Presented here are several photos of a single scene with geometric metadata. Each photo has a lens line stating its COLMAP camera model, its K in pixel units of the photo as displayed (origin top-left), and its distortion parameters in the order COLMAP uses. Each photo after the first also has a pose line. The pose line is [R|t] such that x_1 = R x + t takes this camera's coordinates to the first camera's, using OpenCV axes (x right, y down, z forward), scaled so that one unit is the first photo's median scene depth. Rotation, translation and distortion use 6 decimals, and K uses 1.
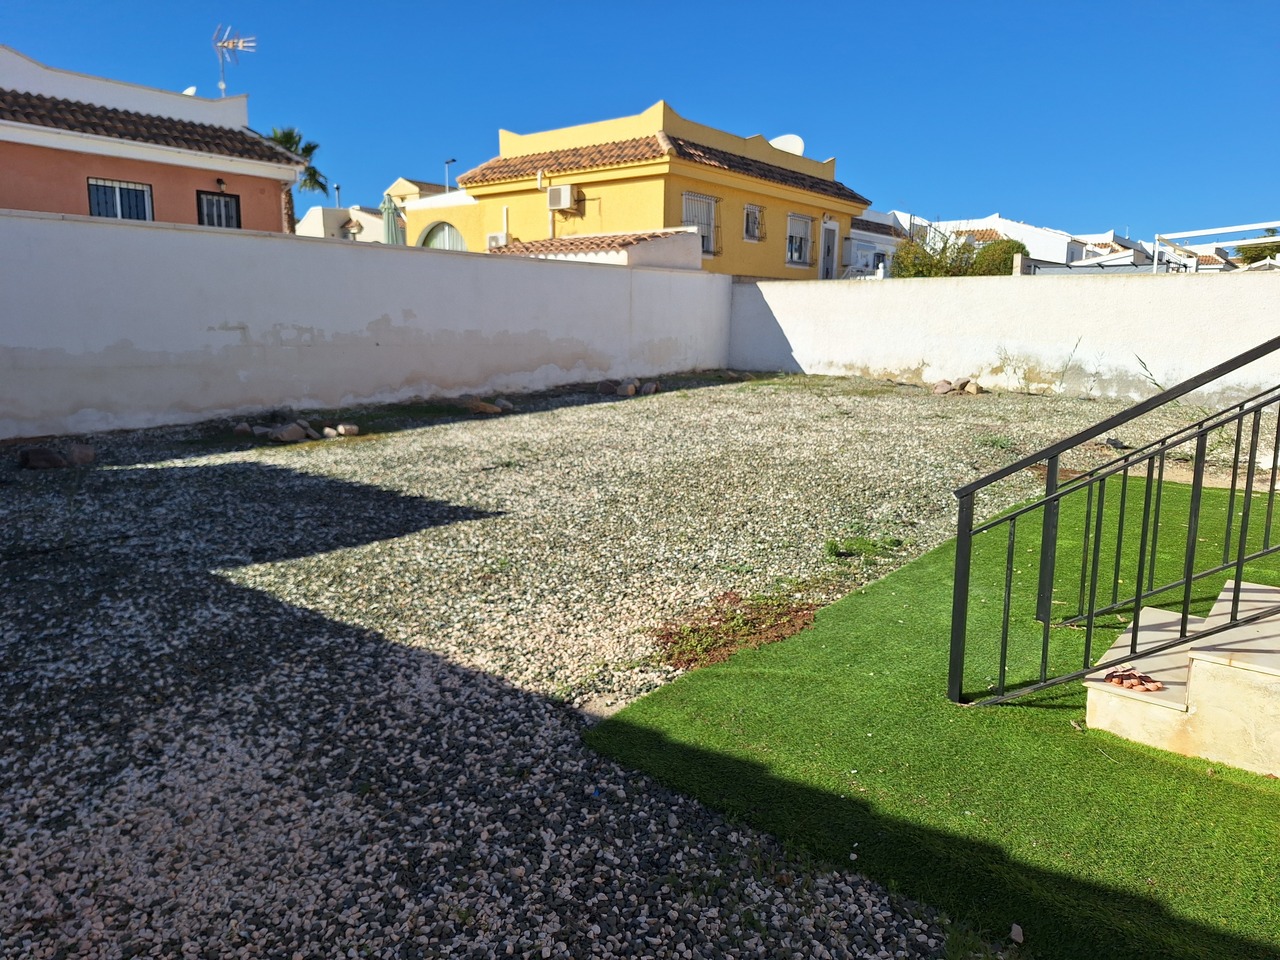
lens RADIAL K [[923.6, 0, 639.8], [0, 923.6, 480.0], [0, 0, 1]] dist [0.001352, -0.000016]
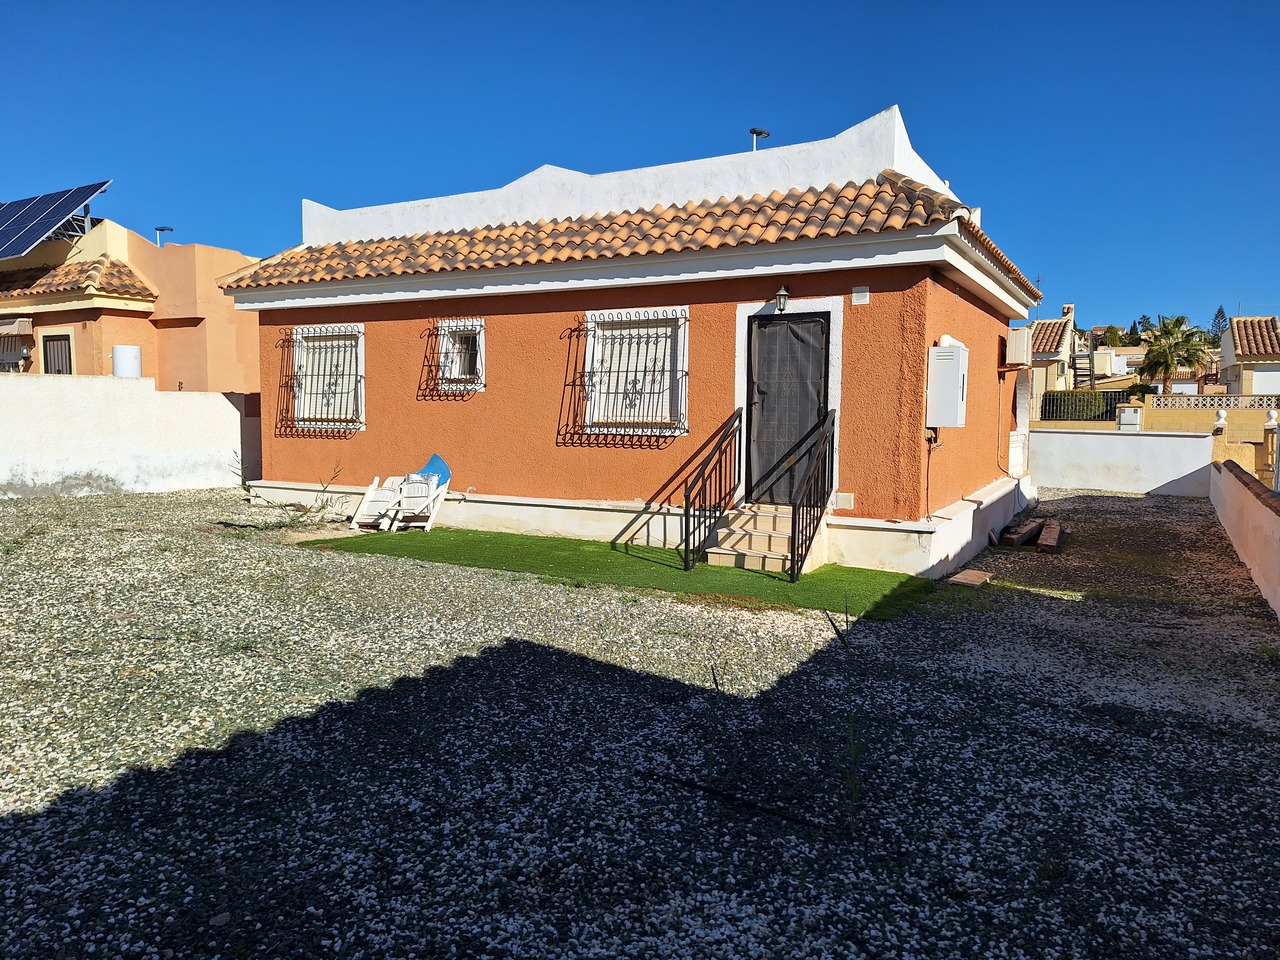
lens RADIAL K [[923.6, 0, 638.6], [0, 923.6, 479.1], [0, 0, 1]] dist [0.001352, -0.000016]
pose [[-0.170590, -0.084597, 0.981704, -1.586511], [0.156564, 0.981323, 0.111771, -0.310149], [-0.972824, 0.172766, -0.154159, 1.348668]]
